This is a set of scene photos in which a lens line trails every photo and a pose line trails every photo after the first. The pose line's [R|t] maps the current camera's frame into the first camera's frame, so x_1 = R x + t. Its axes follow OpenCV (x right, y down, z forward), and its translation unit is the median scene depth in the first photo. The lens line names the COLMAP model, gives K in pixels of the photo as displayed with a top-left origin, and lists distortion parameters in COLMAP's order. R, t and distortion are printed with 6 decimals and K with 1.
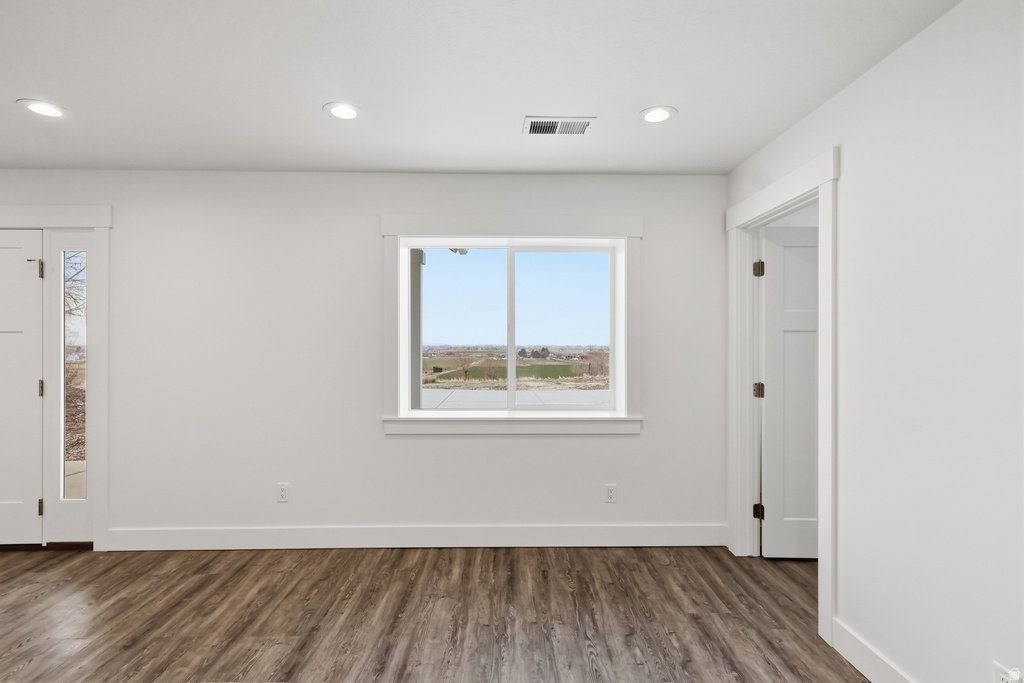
lens RADIAL K [[477.6, 0, 512.0], [0, 477.6, 341.5], [0, 0, 1]] dist [0.000694, -0.000359]
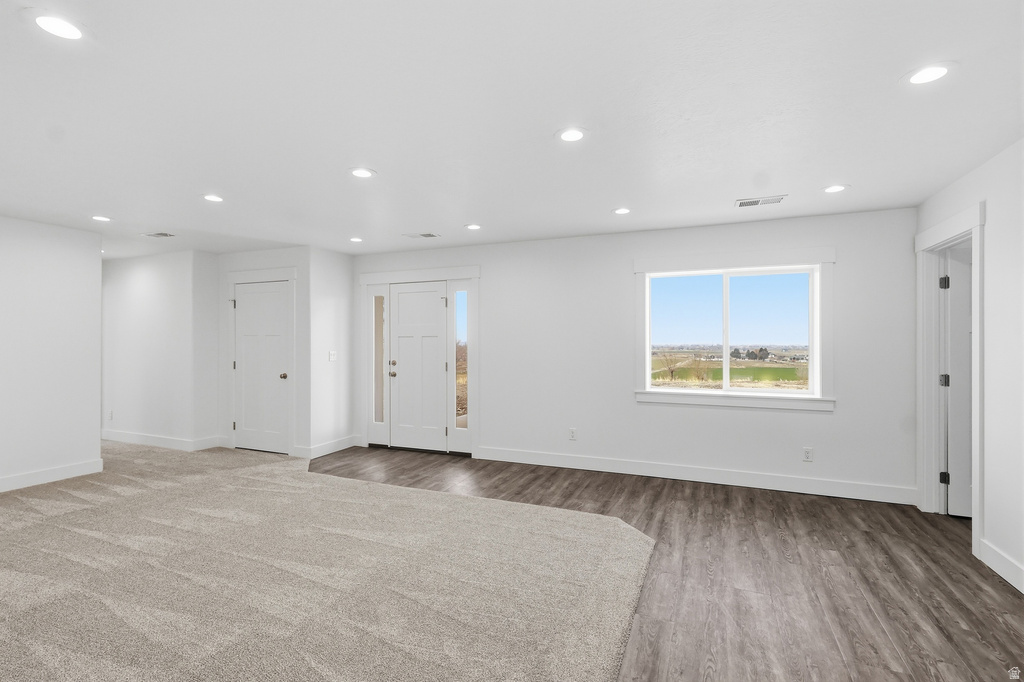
lens RADIAL K [[477.6, 0, 512.0], [0, 477.6, 341.0], [0, 0, 1]] dist [0.000694, -0.000359]
pose [[0.914706, -0.001195, -0.404117, -0.011644], [0.001076, 0.999999, -0.000522, -0.000978], [0.404117, 0.000043, 0.914707, -0.642566]]
